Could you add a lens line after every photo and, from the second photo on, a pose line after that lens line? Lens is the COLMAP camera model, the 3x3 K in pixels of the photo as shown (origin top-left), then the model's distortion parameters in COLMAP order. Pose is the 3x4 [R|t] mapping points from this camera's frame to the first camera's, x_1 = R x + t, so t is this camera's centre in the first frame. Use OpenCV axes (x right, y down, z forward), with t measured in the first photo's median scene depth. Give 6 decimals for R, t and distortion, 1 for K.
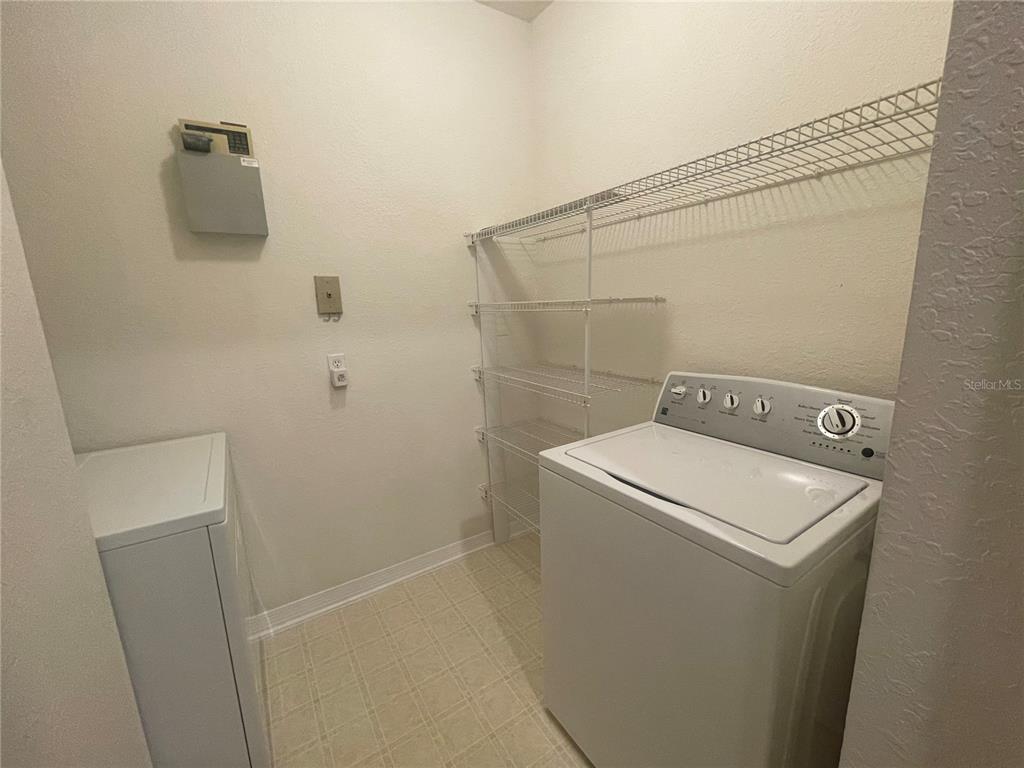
lens RADIAL K [[413.7, 0, 512.9], [0, 413.7, 382.4], [0, 0, 1]] dist [-0.002301, -0.000176]
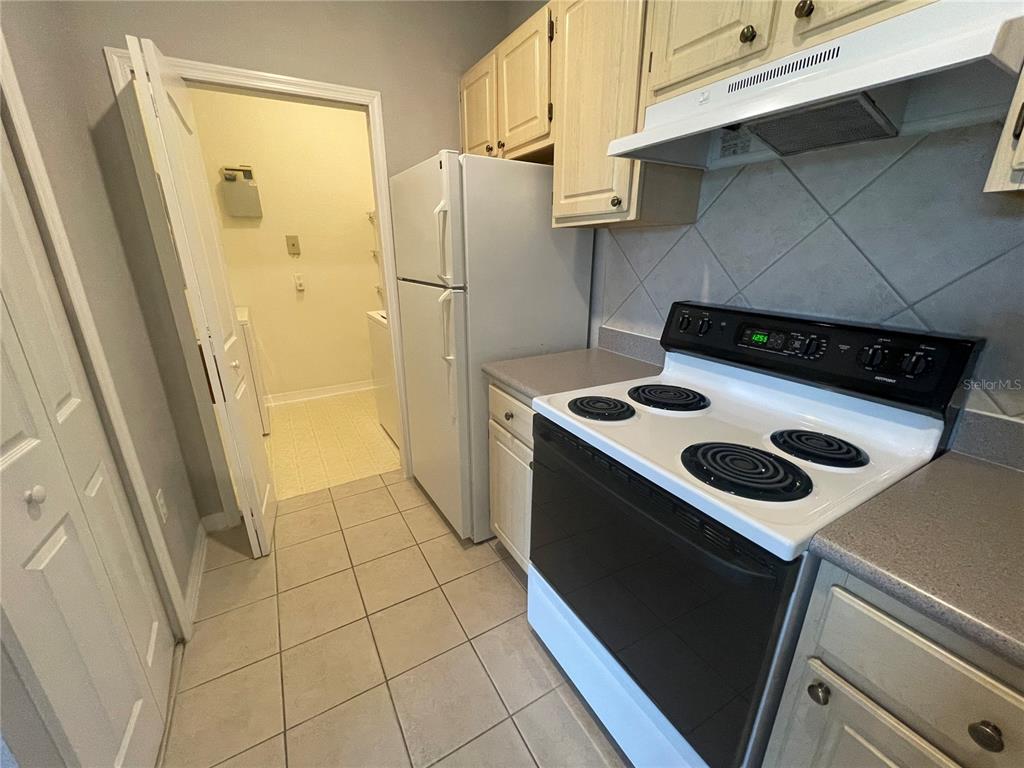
lens RADIAL K [[413.7, 0, 511.2], [0, 413.7, 386.4], [0, 0, 1]] dist [-0.002301, -0.000176]
pose [[0.997145, 0.033642, -0.067604, 0.902687], [-0.026029, 0.993536, 0.110494, 0.266288], [0.070884, -0.108419, 0.991575, -1.183106]]
